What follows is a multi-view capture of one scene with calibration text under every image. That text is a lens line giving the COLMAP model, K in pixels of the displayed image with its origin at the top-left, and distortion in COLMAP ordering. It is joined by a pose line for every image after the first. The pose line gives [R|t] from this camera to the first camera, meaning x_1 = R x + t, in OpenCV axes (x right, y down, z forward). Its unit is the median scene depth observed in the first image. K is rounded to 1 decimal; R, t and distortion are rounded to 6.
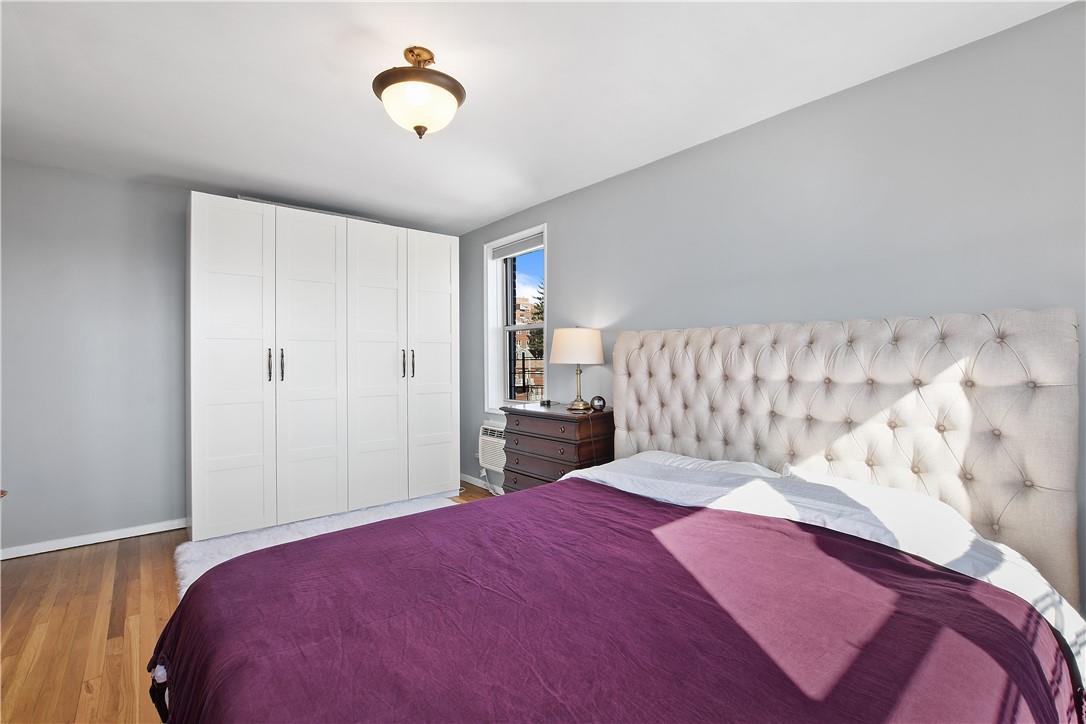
lens RADIAL K [[475.4, 0, 543.5], [0, 475.4, 360.4], [0, 0, 1]] dist [-0.032870, 0.005566]
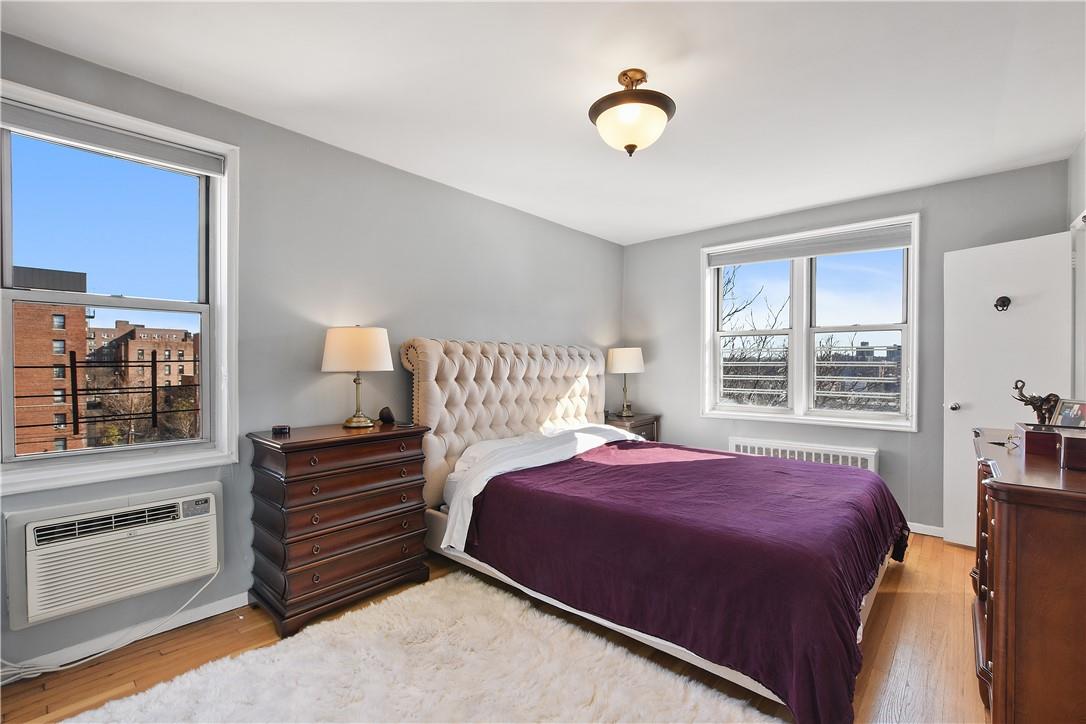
lens RADIAL K [[475.4, 0, 542.9], [0, 475.4, 366.1], [0, 0, 1]] dist [-0.032870, 0.005566]
pose [[-0.143687, -0.000284, 0.989623, -1.291473], [-0.002520, 0.999997, -0.000079, -0.001690], [-0.989620, -0.002505, -0.143687, 1.344065]]
